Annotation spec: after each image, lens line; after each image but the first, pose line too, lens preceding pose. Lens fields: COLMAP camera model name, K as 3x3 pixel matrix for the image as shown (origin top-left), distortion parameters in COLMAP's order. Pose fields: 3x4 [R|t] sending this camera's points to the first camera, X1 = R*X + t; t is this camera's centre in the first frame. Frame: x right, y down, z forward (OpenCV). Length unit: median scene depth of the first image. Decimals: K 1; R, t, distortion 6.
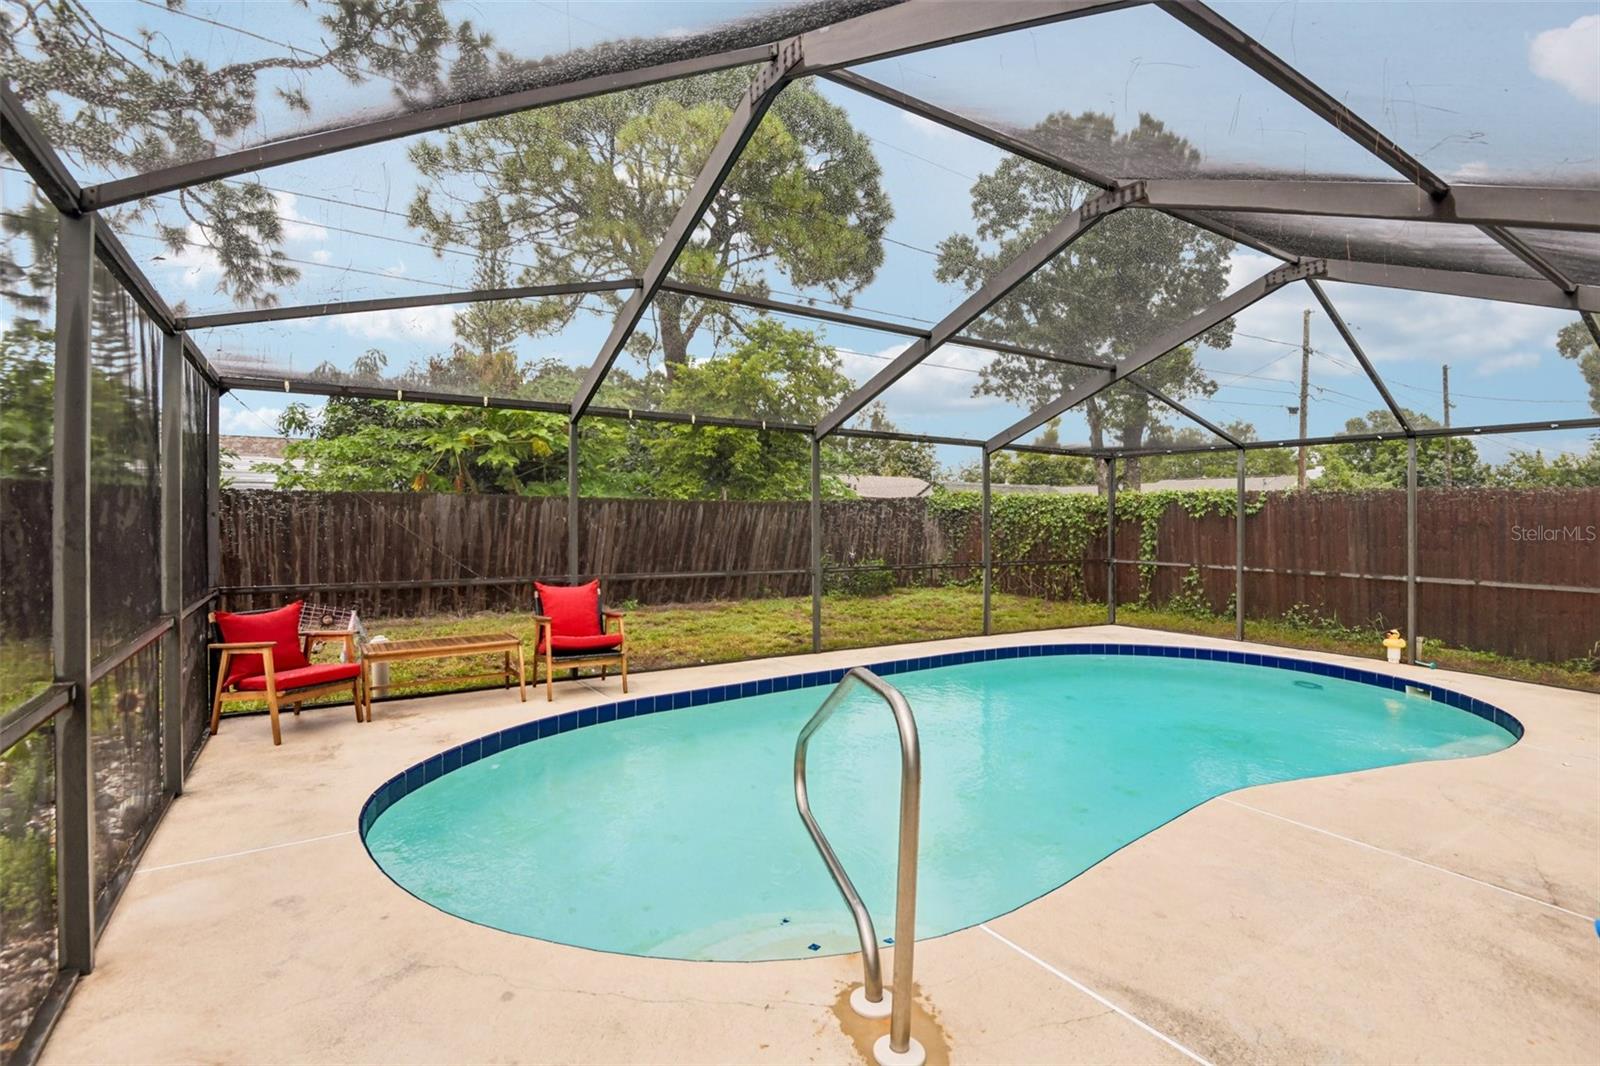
lens RADIAL K [[747.3, 0, 793.5], [0, 747.3, 532.2], [0, 0, 1]] dist [-0.011870, -0.004959]
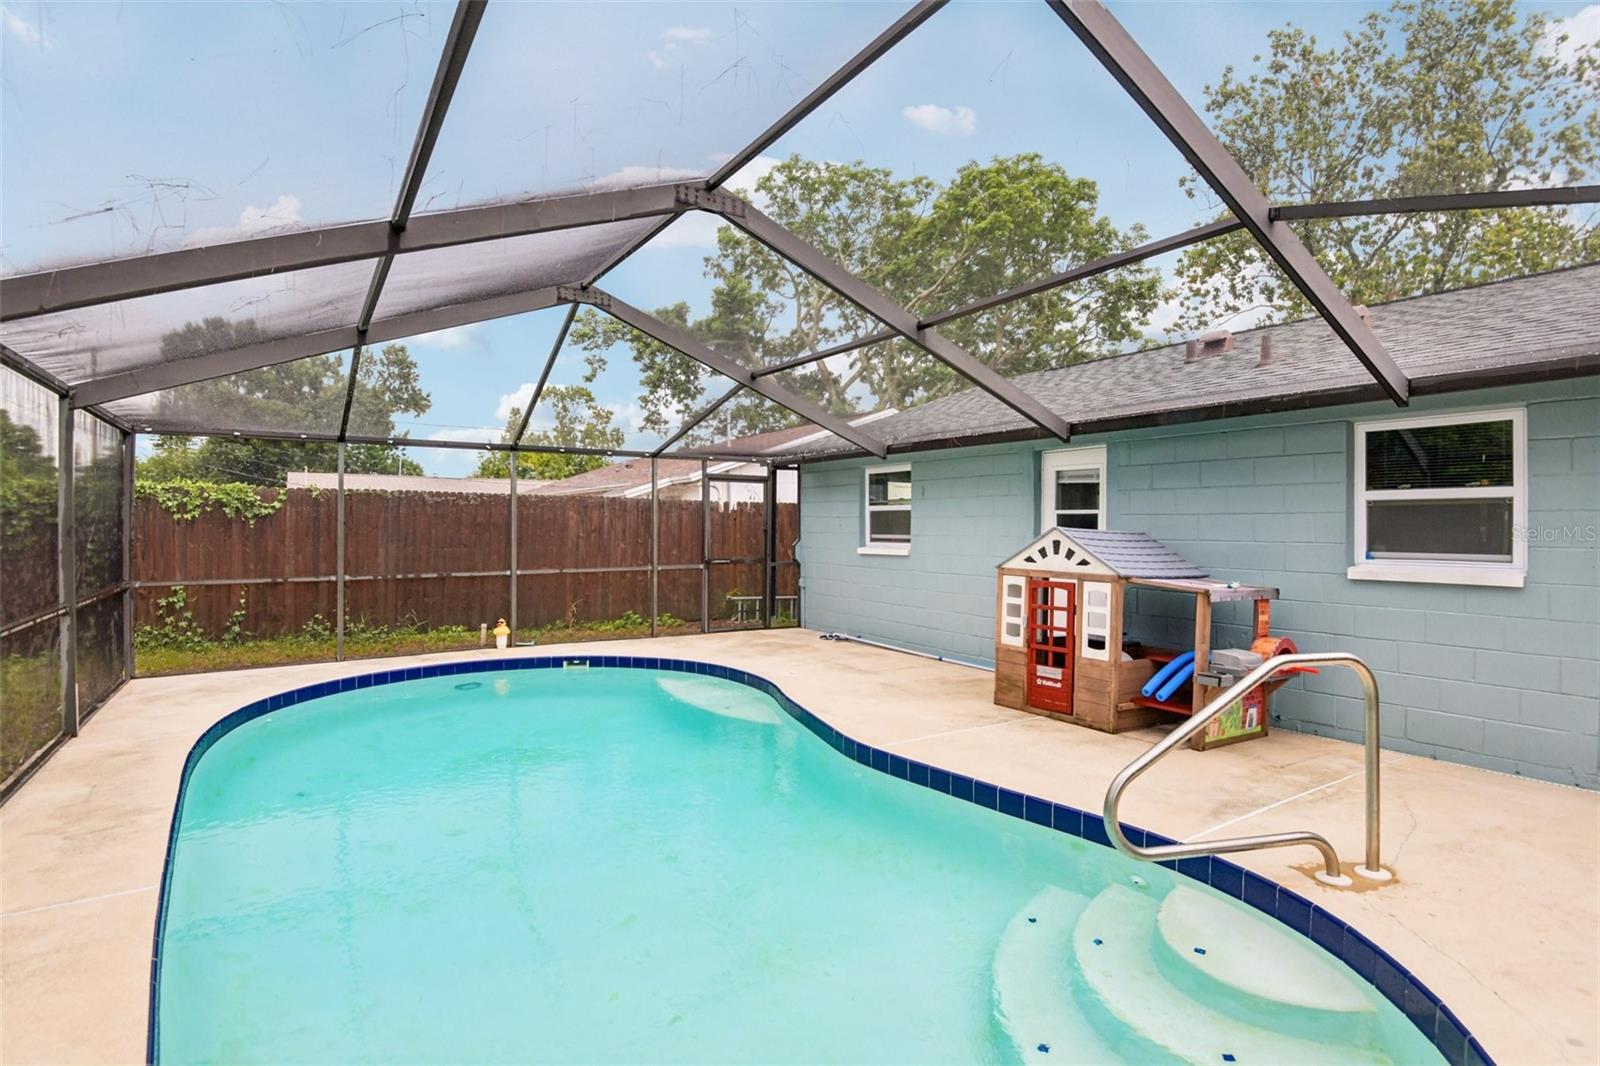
lens RADIAL K [[773.7, 0, 791.6], [0, 773.7, 521.6], [0, 0, 1]] dist [0.017095, -0.015141]
pose [[0.004591, -0.006820, 0.999966, -0.366445], [0.016887, 0.999835, 0.006741, -0.017615], [-0.999847, 0.016856, 0.004705, 0.550016]]
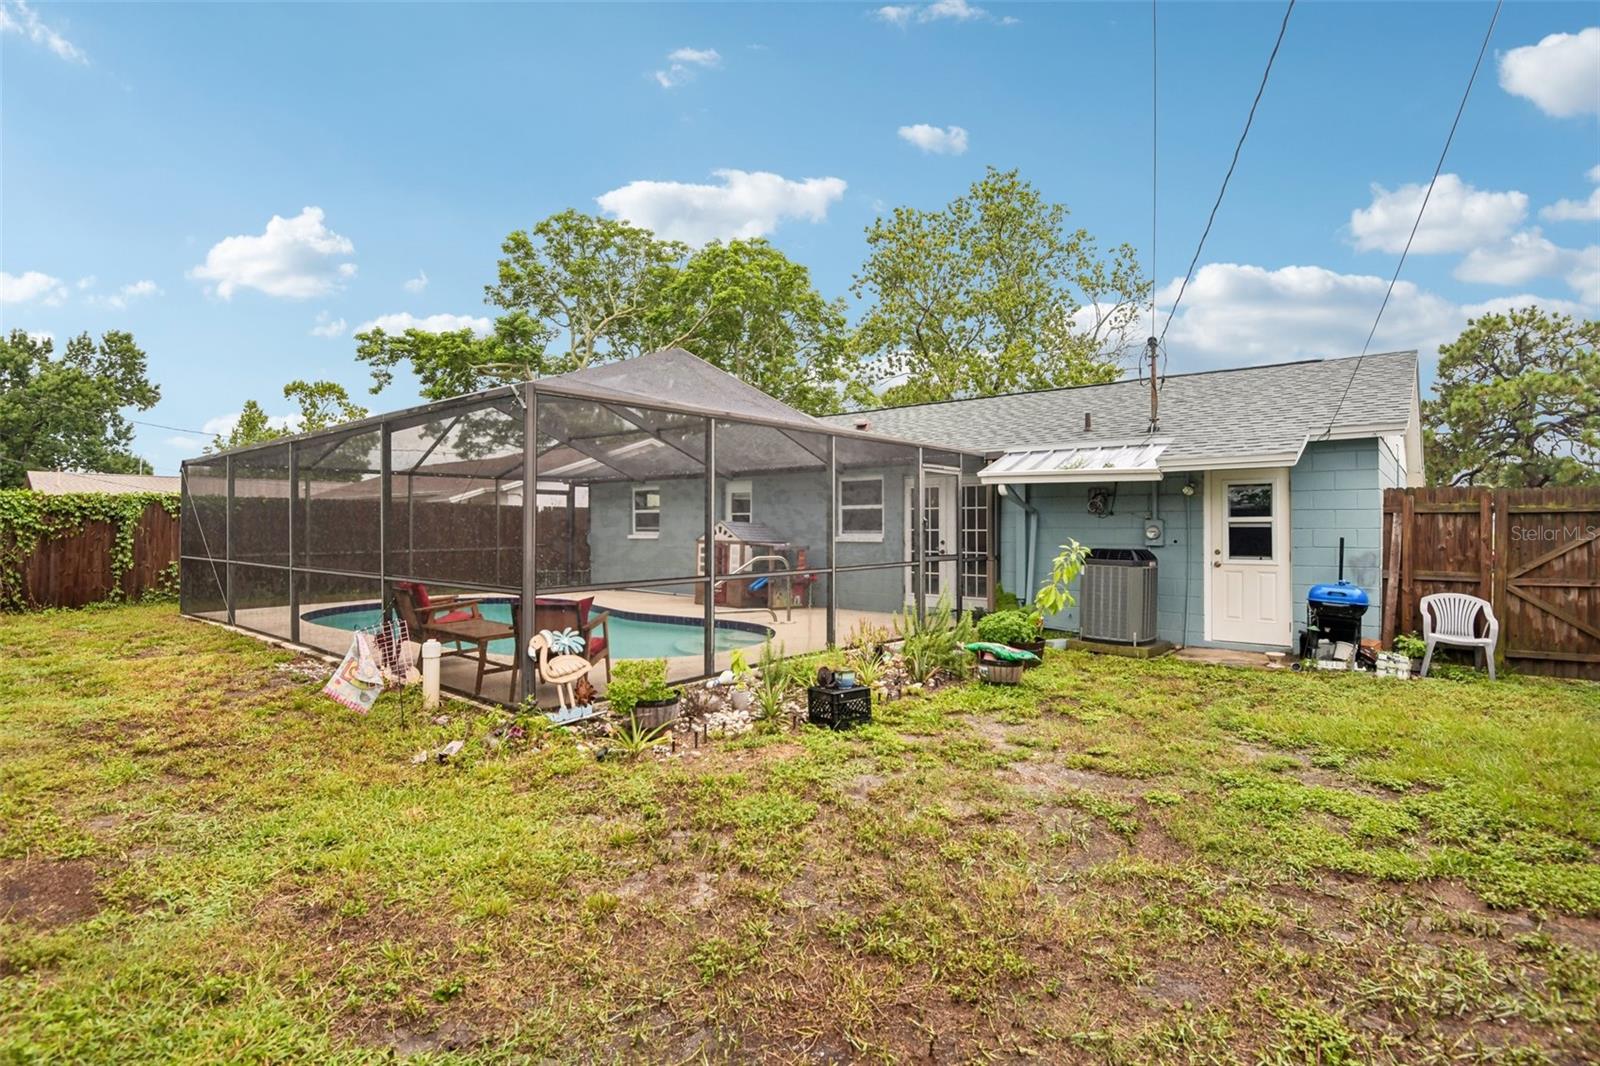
lens RADIAL K [[773.7, 0, 802.9], [0, 773.7, 517.0], [0, 0, 1]] dist [0.017095, -0.015141]
pose [[-0.303668, -0.000228, 0.952778, -1.340722], [0.015194, 0.999872, 0.005082, -0.016902], [-0.952657, 0.016020, -0.303626, 0.642836]]
